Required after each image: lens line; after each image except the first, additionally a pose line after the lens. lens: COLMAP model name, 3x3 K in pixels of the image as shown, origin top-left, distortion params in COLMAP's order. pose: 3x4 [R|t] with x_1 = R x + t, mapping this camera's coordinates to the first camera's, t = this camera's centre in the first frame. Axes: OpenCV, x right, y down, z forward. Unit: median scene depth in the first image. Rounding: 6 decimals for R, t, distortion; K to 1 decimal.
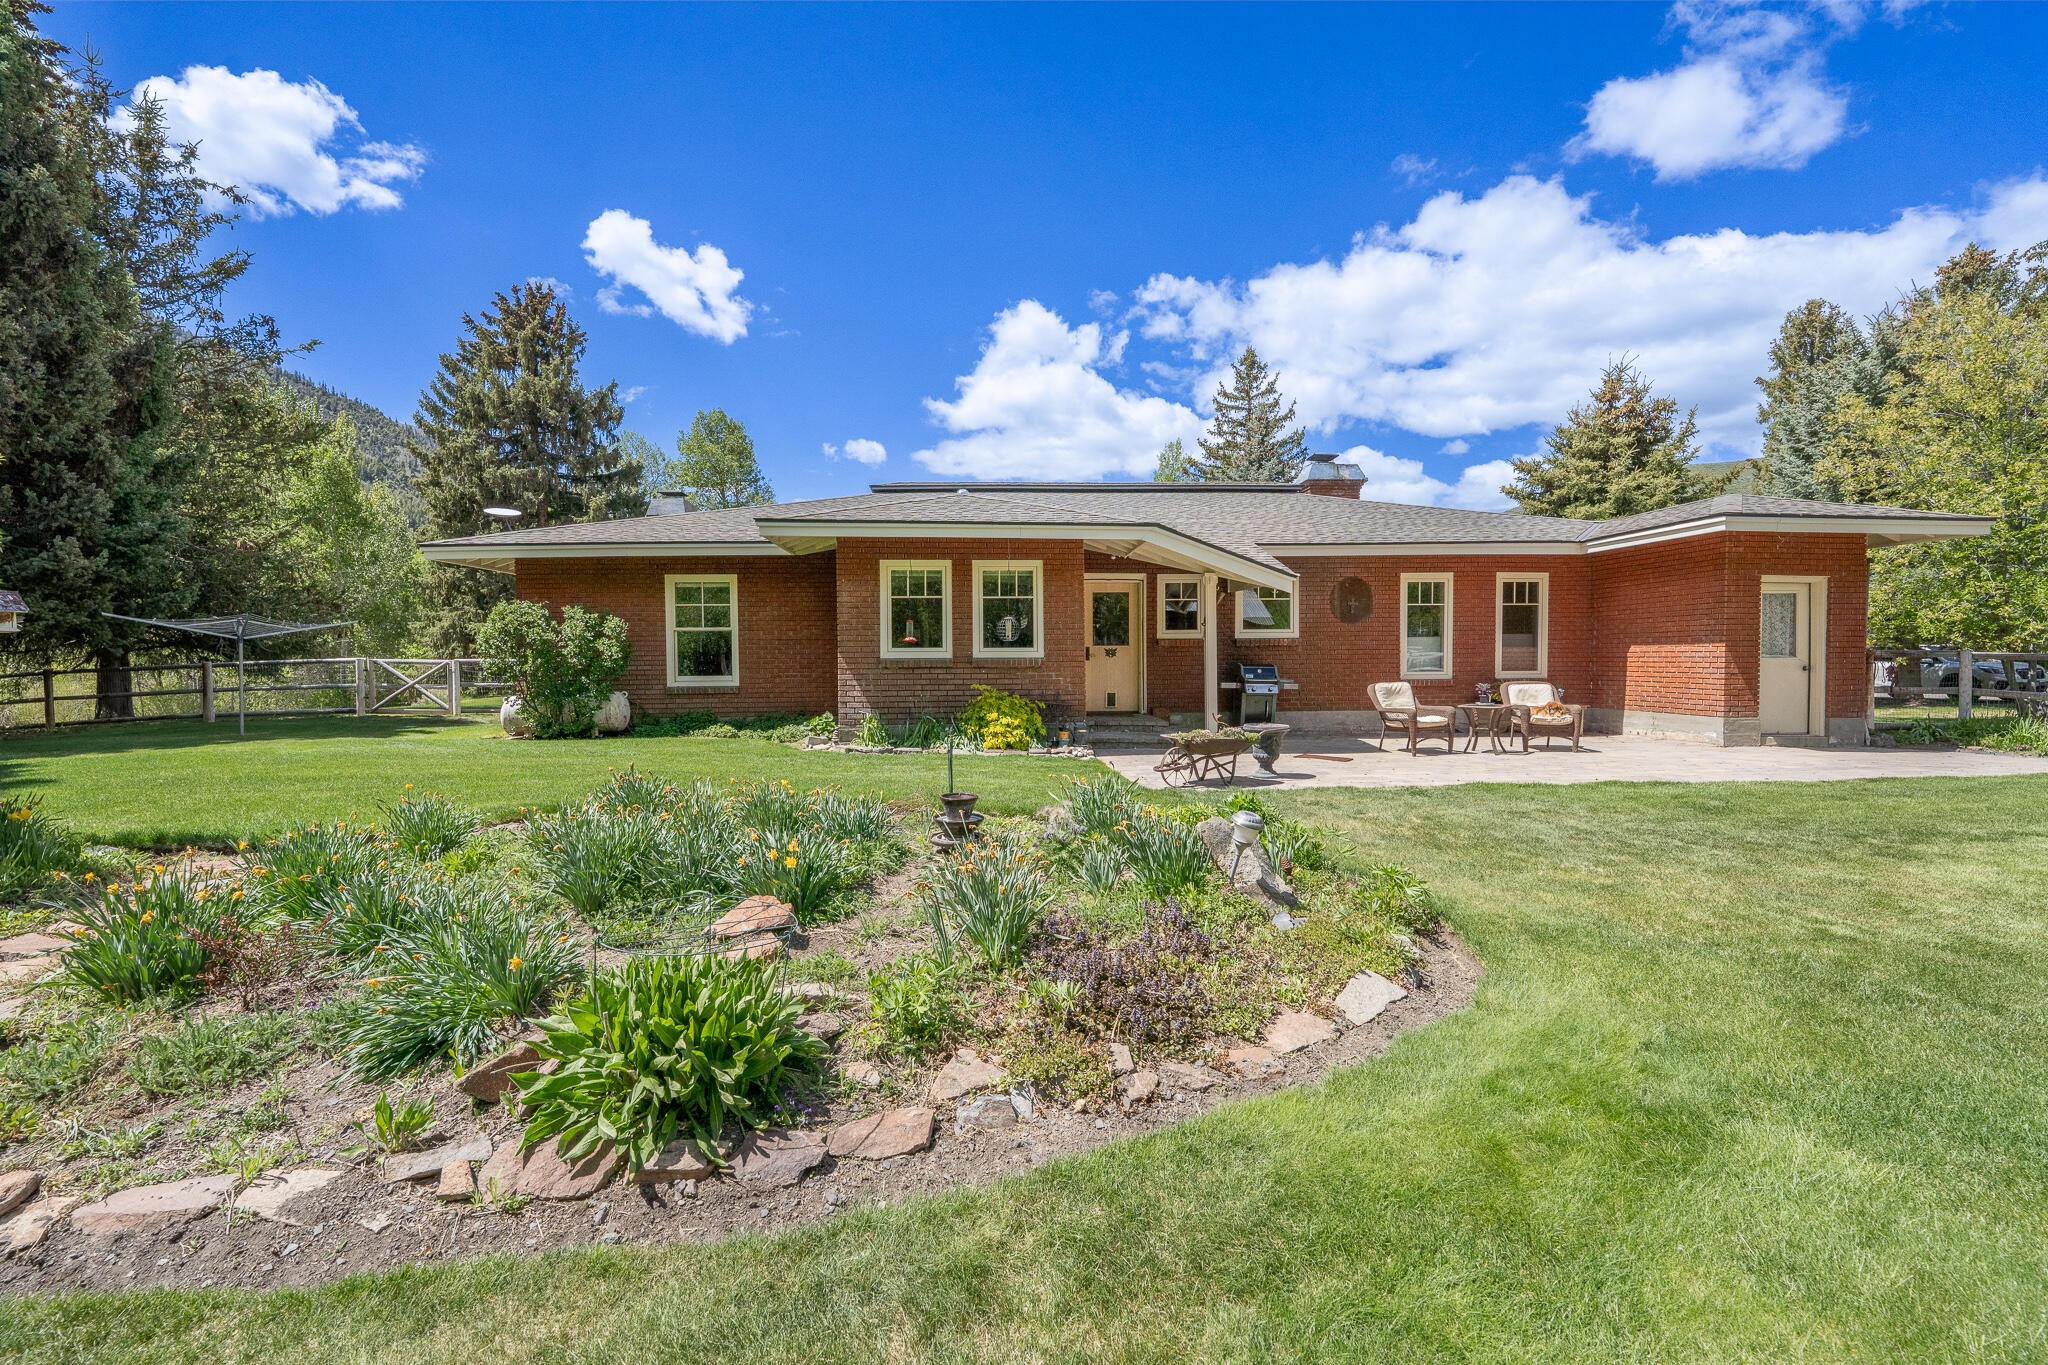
lens RADIAL K [[839.2, 0, 1001.9], [0, 839.2, 686.7], [0, 0, 1]] dist [-0.014142, -0.000345]
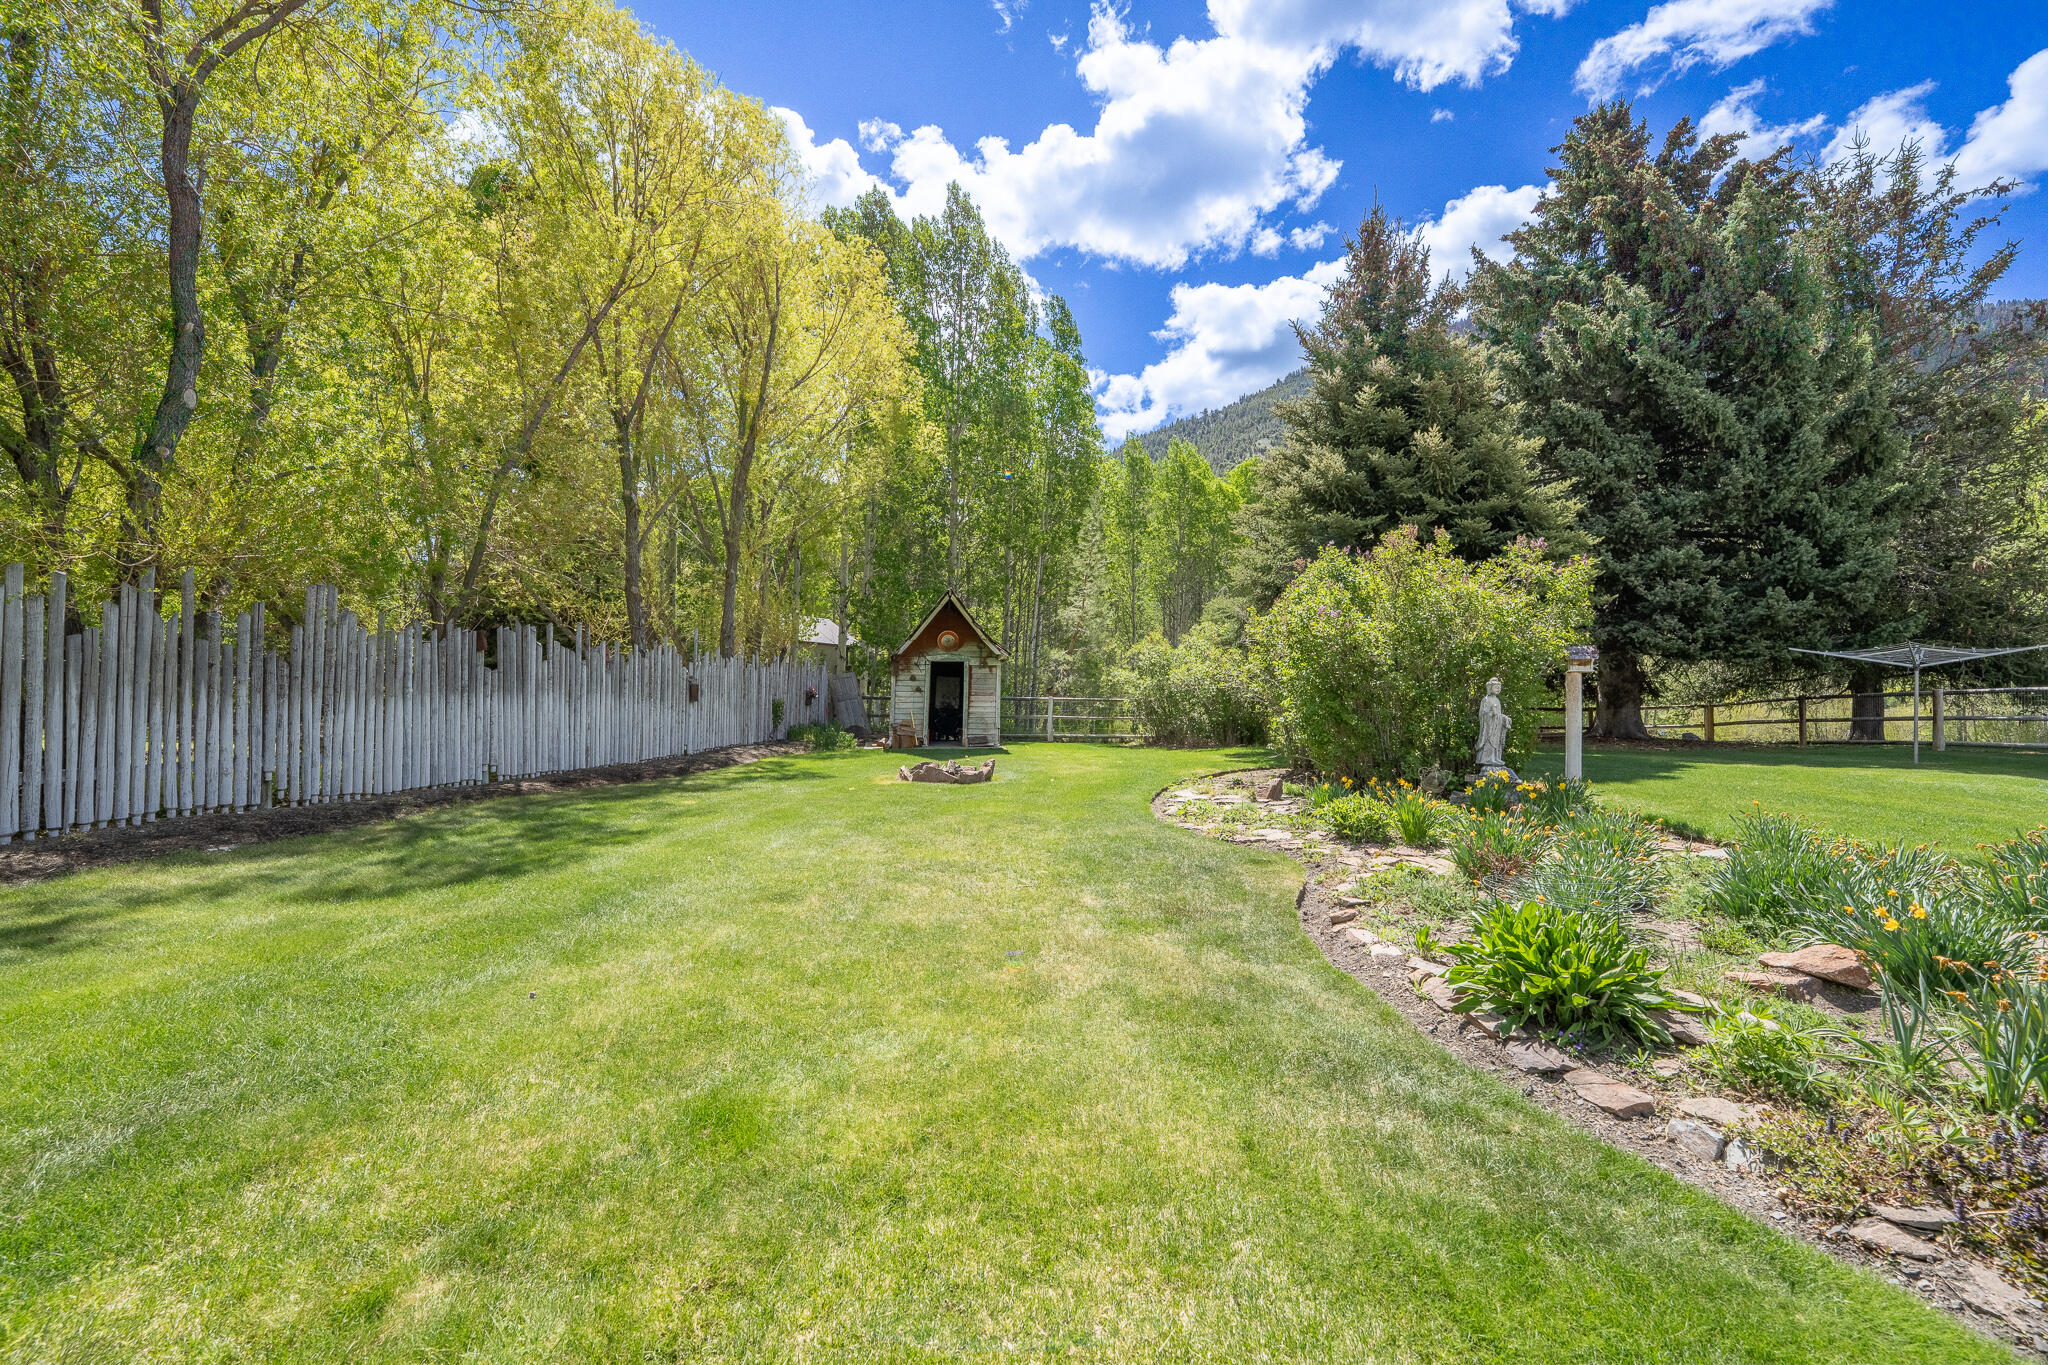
lens RADIAL K [[831.0, 0, 1021.1], [0, 831.0, 686.4], [0, 0, 1]] dist [-0.014483, -0.000489]
pose [[-0.114476, 0.002118, -0.993424, 0.128159], [-0.031574, 0.999485, 0.005770, -0.004772], [0.992924, 0.032027, -0.114350, 0.028449]]
